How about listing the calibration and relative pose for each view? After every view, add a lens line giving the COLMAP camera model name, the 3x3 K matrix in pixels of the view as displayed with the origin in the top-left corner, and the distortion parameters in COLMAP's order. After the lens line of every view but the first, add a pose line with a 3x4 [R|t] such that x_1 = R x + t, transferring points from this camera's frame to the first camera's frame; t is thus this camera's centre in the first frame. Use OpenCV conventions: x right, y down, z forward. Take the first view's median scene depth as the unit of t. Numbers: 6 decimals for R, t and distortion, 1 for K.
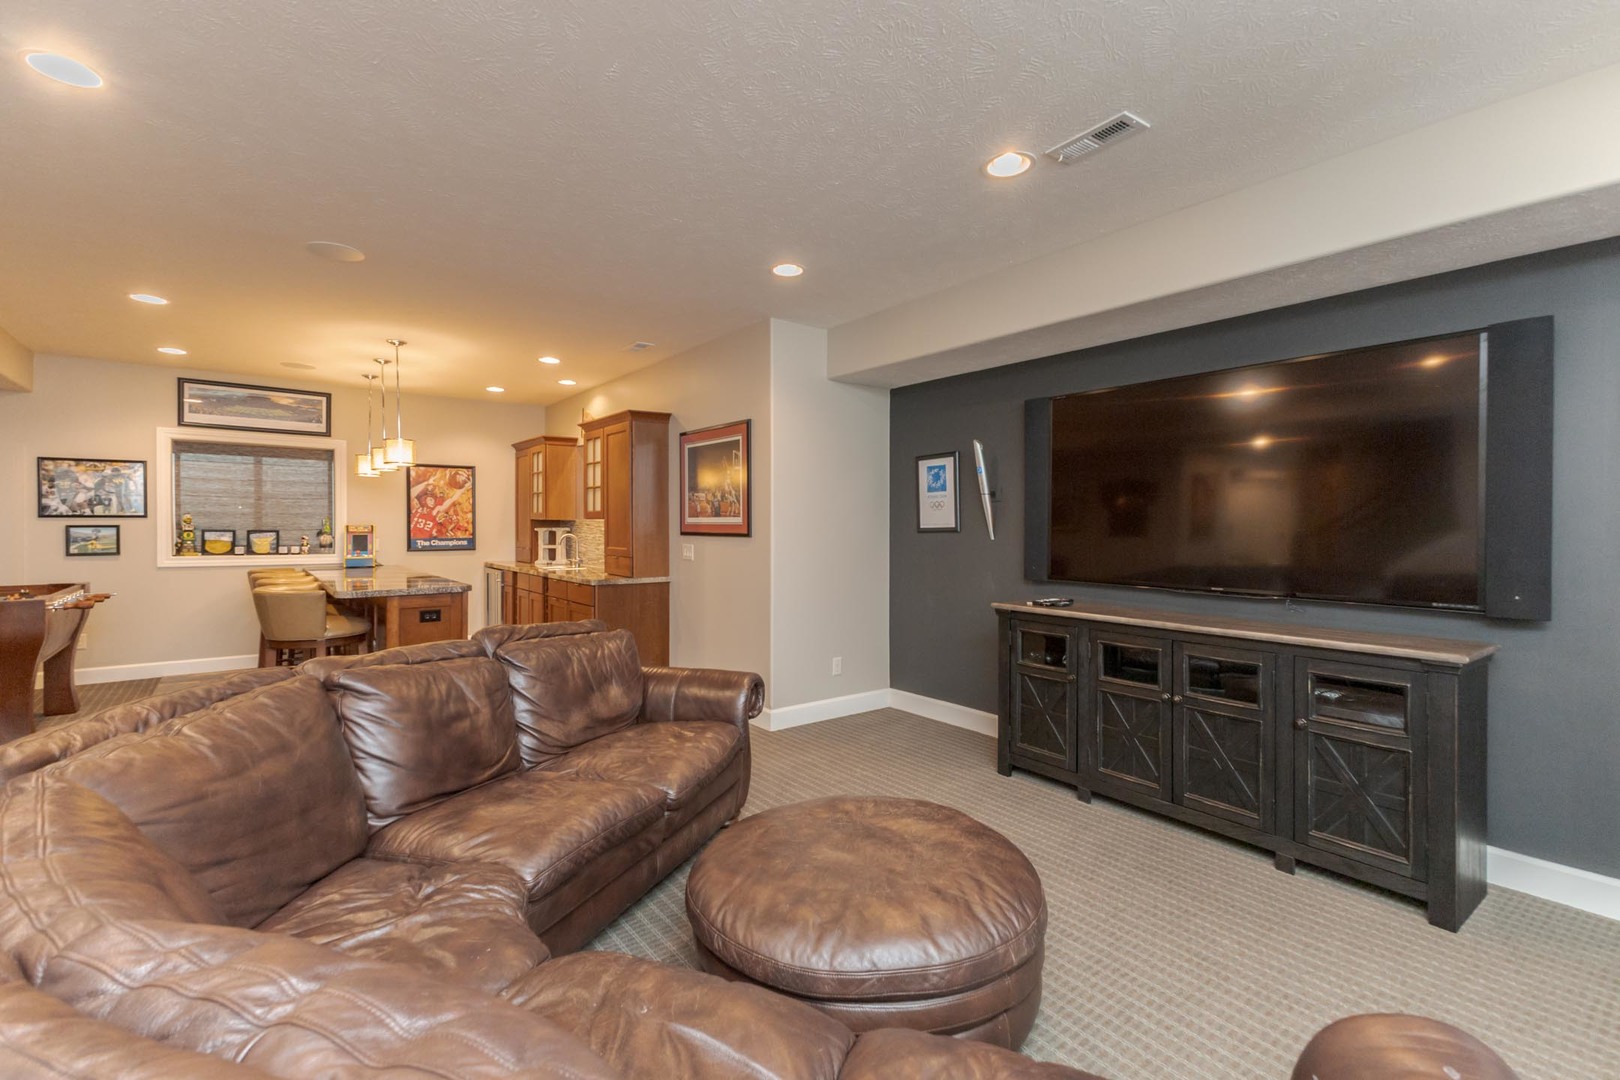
lens RADIAL K [[722.3, 0, 822.4], [0, 722.3, 527.6], [0, 0, 1]] dist [0.011421, -0.000947]
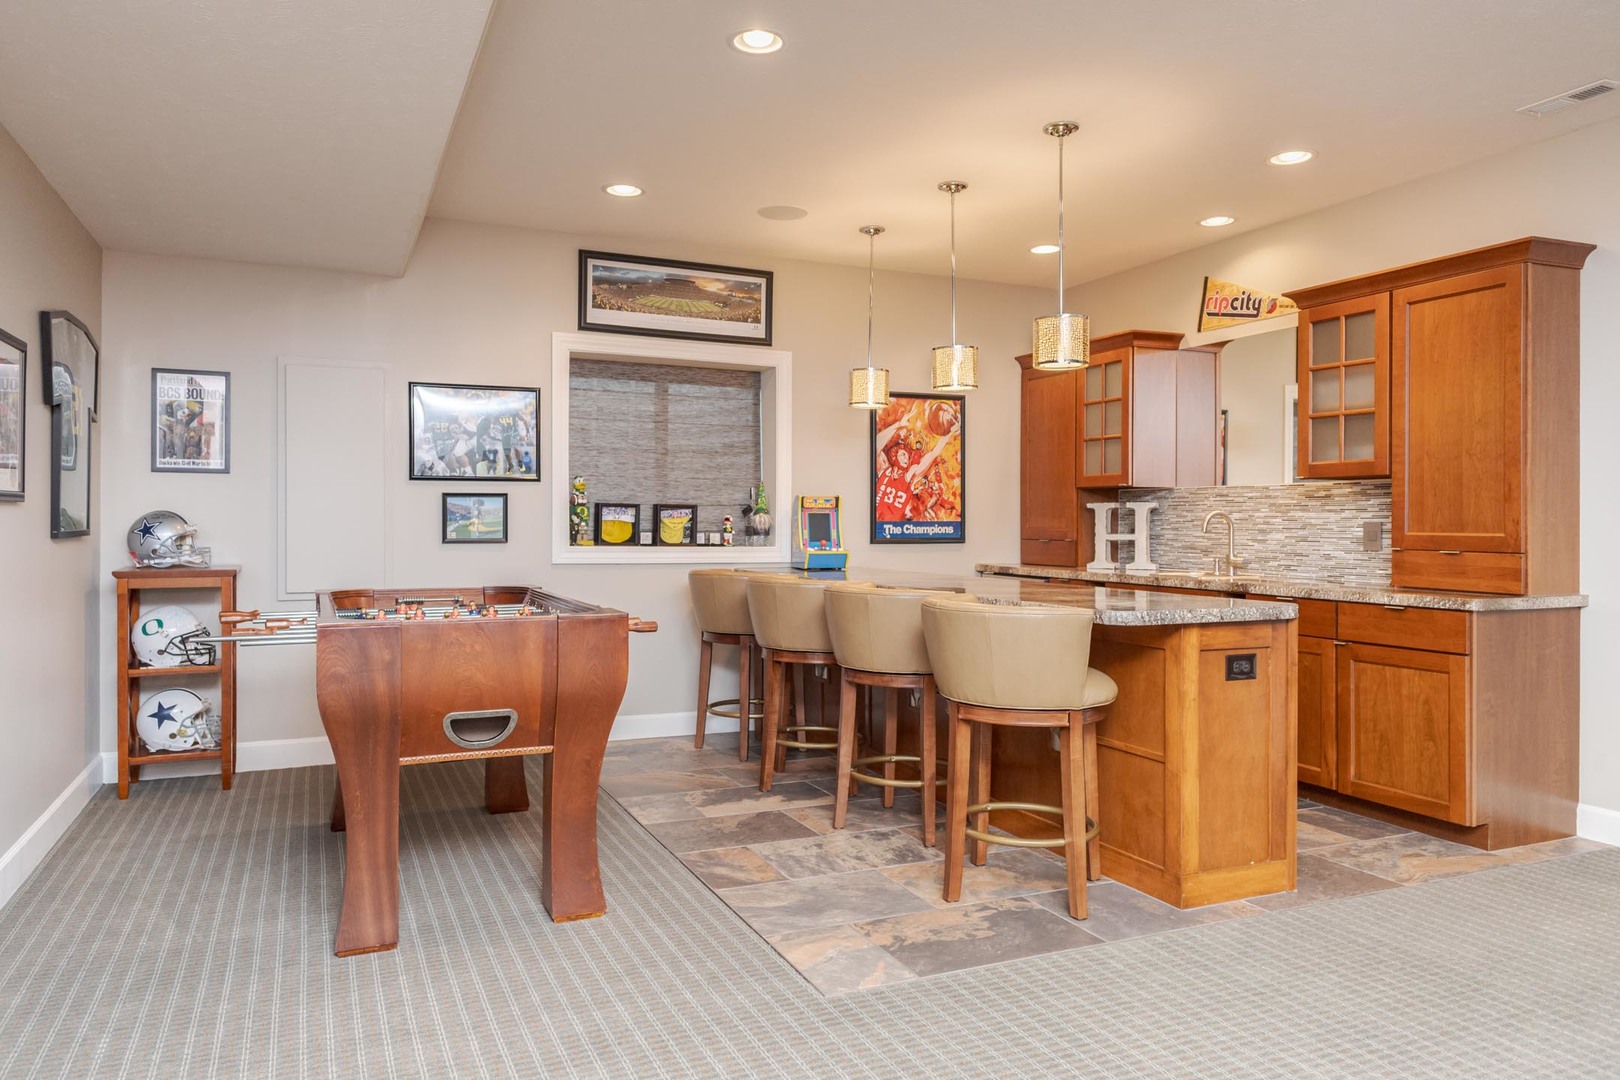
lens RADIAL K [[1088.6, 0, 799.7], [0, 1088.6, 529.2], [0, 0, 1]] dist [0.021905, -0.000850]
pose [[0.968758, 0.003694, -0.247981, -0.451331], [-0.002995, 0.999990, 0.003193, 0.020565], [0.247991, -0.002350, 0.968760, 0.159231]]
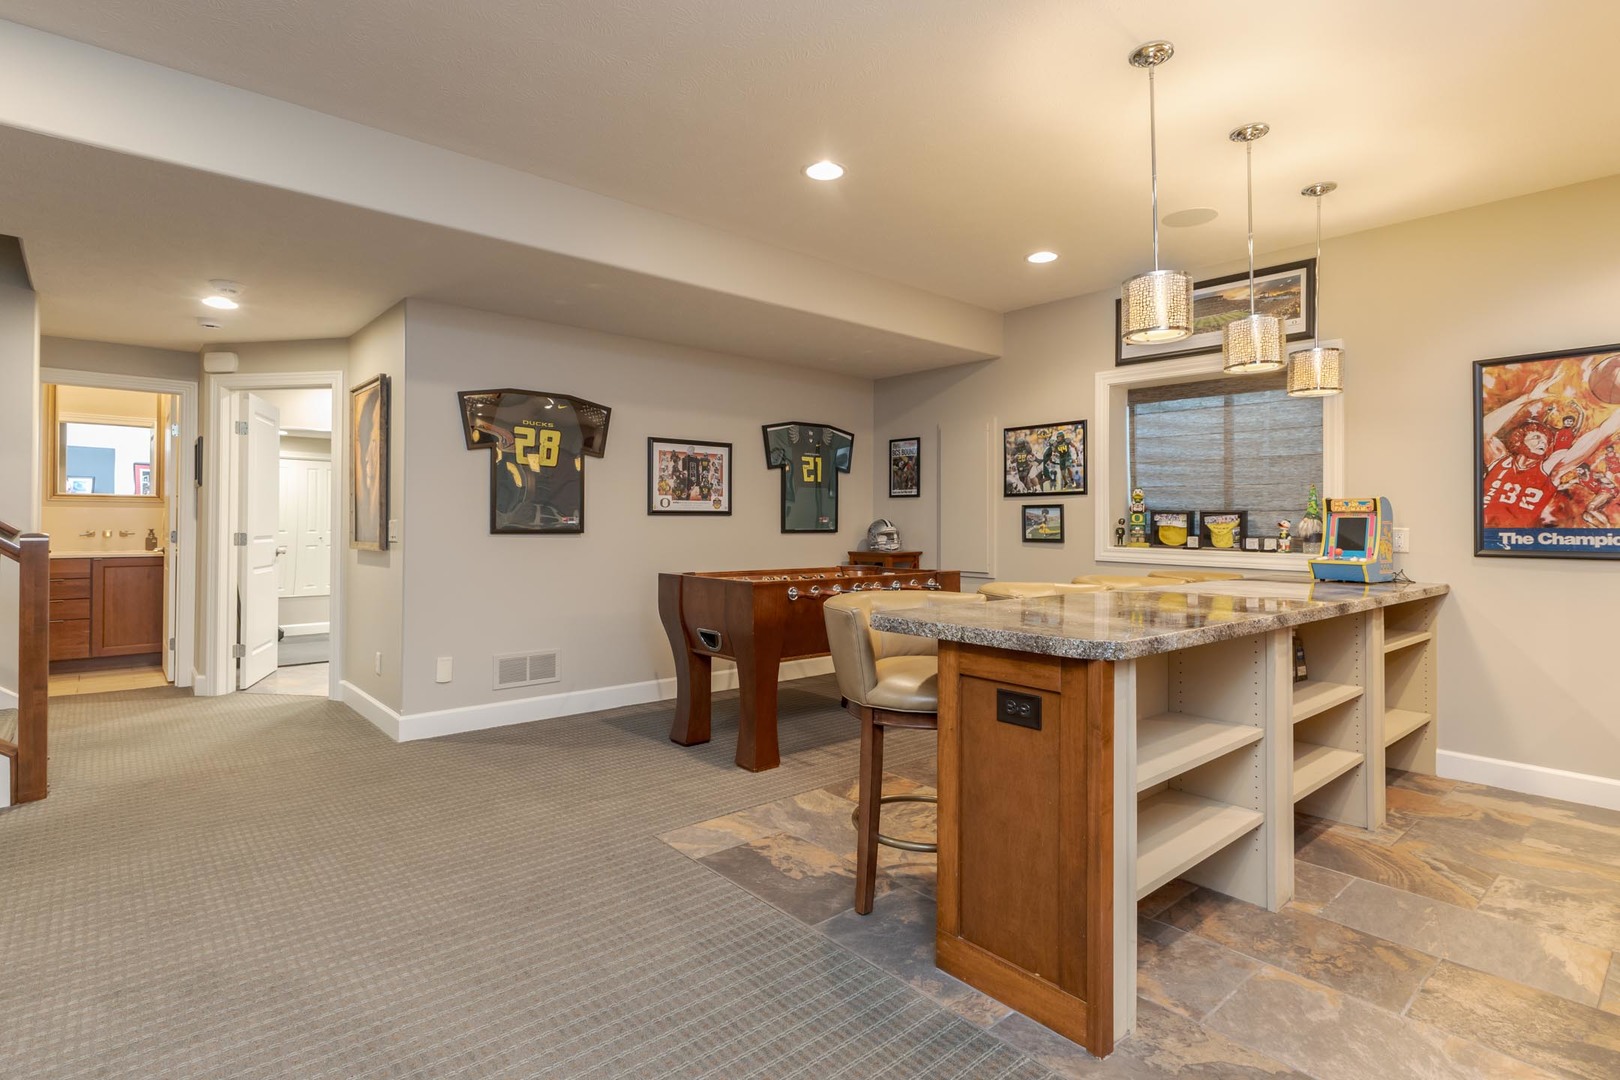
lens RADIAL K [[802.7, 0, 784.7], [0, 802.7, 518.7], [0, 0, 1]] dist [0.003110, 0.000743]
pose [[0.031200, -0.007644, -0.999484, -0.092268], [-0.011786, 0.999898, -0.008015, 0.020318], [0.999444, 0.012030, 0.031107, 0.606331]]
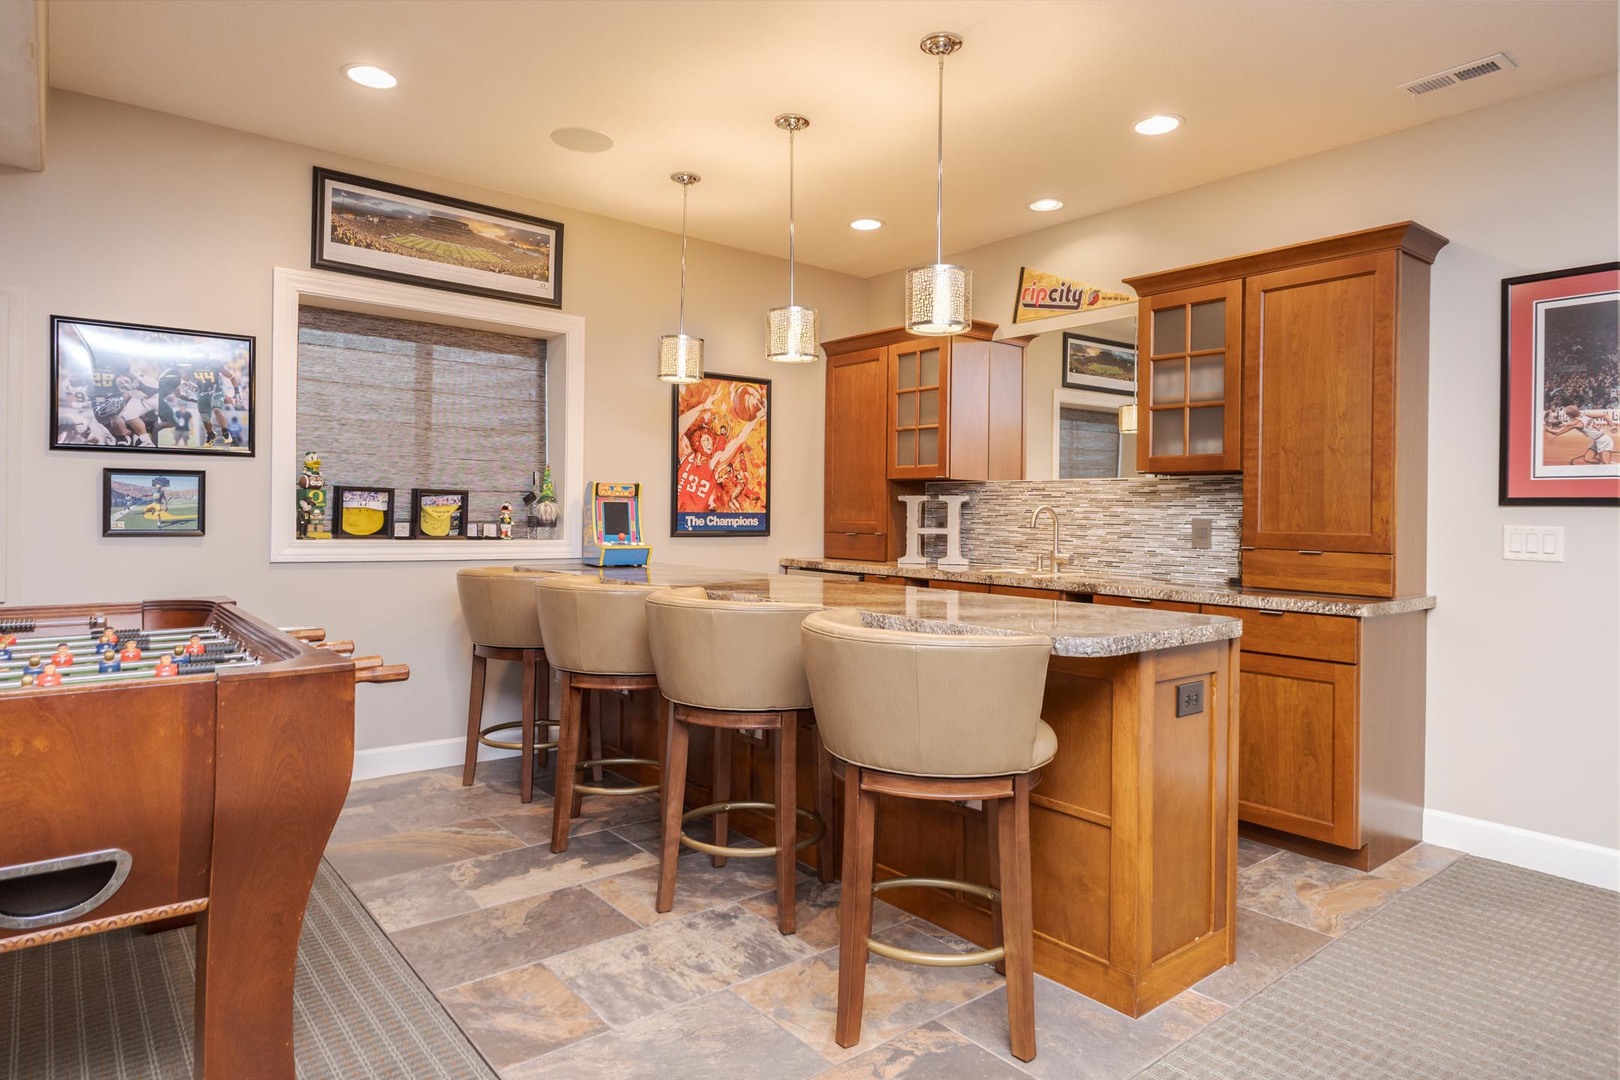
lens RADIAL K [[933.1, 0, 818.9], [0, 933.1, 516.6], [0, 0, 1]] dist [0.003946, 0.001166]
pose [[0.999702, 0.012553, 0.020955, -0.525682], [-0.012544, 0.999921, -0.000557, 0.019090], [-0.020960, 0.000293, 0.999780, 0.354334]]
